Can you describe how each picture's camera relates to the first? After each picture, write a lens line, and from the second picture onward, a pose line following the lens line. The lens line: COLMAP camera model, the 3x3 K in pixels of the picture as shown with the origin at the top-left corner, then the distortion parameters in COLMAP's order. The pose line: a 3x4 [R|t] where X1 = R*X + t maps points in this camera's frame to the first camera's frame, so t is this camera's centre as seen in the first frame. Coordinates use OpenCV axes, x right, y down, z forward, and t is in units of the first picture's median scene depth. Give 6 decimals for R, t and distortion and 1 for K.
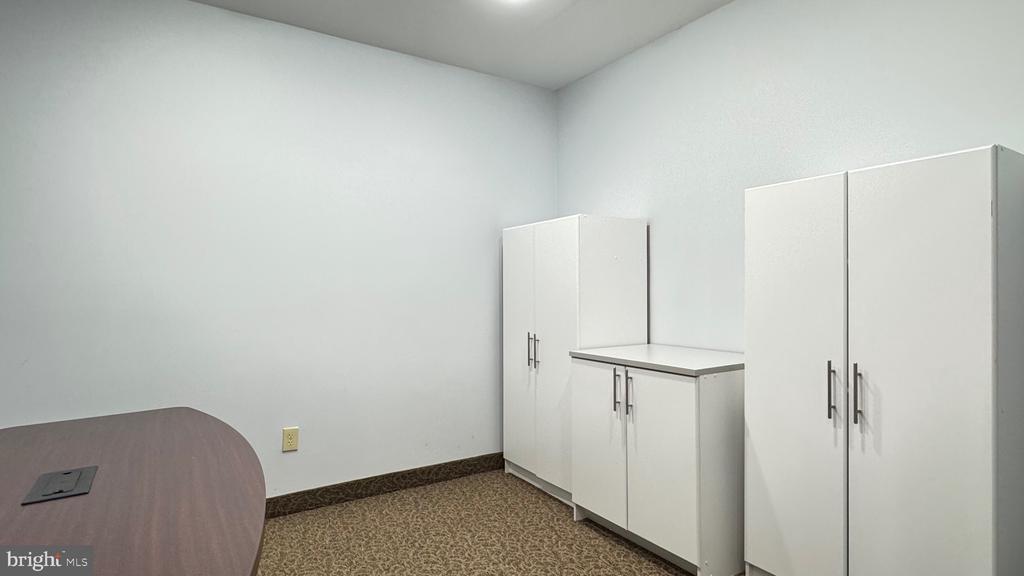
lens RADIAL K [[536.3, 0, 506.3], [0, 536.3, 284.4], [0, 0, 1]] dist [-0.003026, 0.000573]
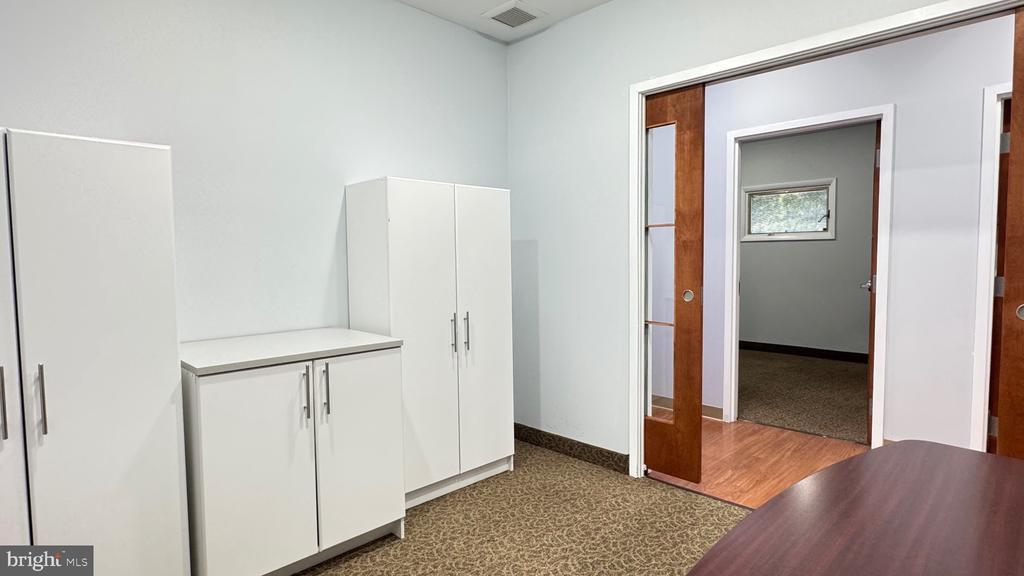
lens RADIAL K [[536.3, 0, 511.4], [0, 536.3, 284.6], [0, 0, 1]] dist [-0.003026, 0.000573]
pose [[-0.203596, -0.039412, 0.978261, -0.664110], [0.013250, 0.998987, 0.043005, 0.003913], [-0.978965, 0.021718, -0.202868, 0.886898]]
